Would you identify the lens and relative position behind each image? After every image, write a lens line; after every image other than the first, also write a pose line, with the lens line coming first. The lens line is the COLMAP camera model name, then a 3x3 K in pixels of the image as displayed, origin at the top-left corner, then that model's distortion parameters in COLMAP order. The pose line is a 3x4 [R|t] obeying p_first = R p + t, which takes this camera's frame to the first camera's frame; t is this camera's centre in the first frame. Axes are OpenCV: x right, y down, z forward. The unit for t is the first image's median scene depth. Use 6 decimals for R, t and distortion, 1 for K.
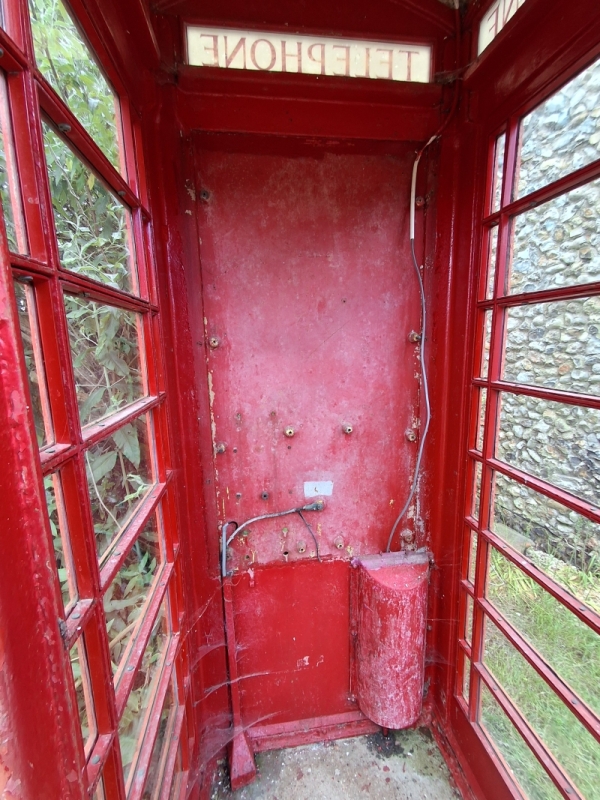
lens RADIAL K [[367.5, 0, 300.4], [0, 367.5, 402.1], [0, 0, 1]] dist [0.000786, 0.000070]
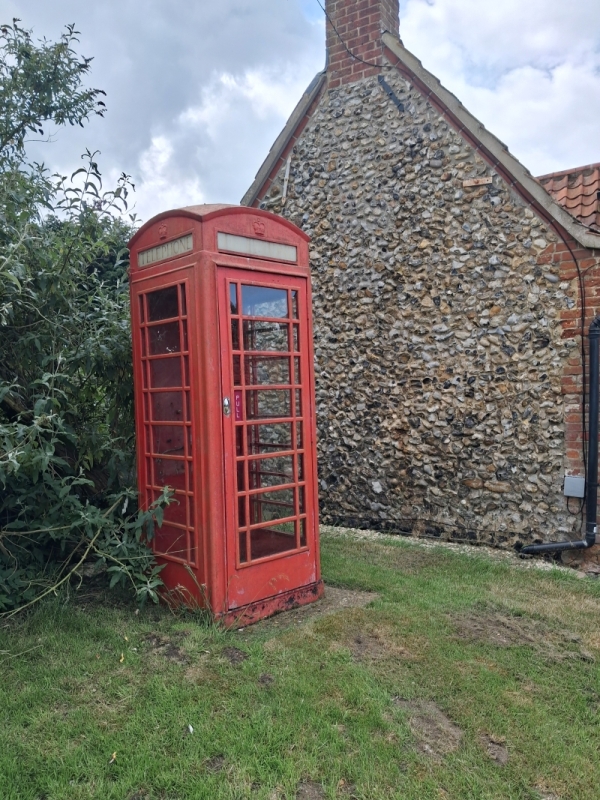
lens RADIAL K [[634.0, 0, 306.3], [0, 634.0, 397.0], [0, 0, 1]] dist [0.037643, -0.059401]
pose [[0.810142, -0.011250, 0.586126, -0.820654], [0.118396, 0.982353, -0.144791, 0.319218], [-0.574154, 0.186696, 0.797178, -1.271255]]
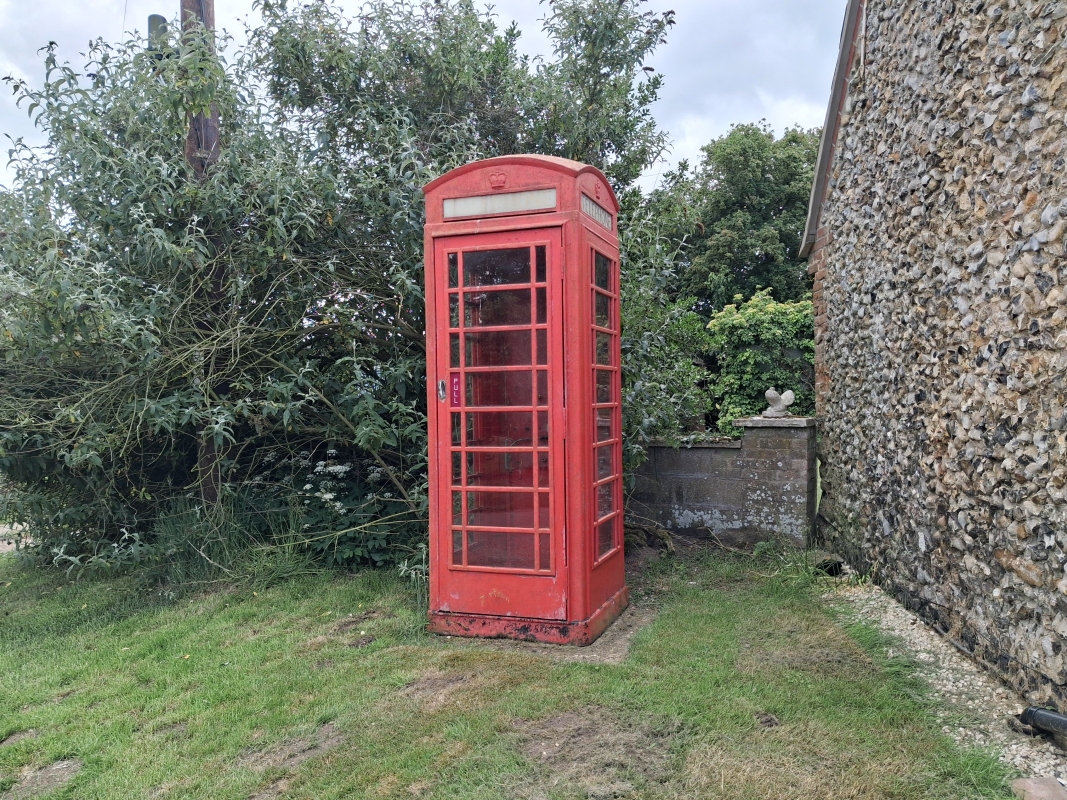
lens RADIAL K [[845.6, 0, 540.8], [0, 845.6, 403.4], [0, 0, 1]] dist [0.037643, -0.059401]
pose [[0.892121, 0.007800, -0.451729, 0.618804], [-0.078528, 0.987309, -0.138038, 0.357072], [0.444920, 0.158620, 0.881412, -1.440933]]
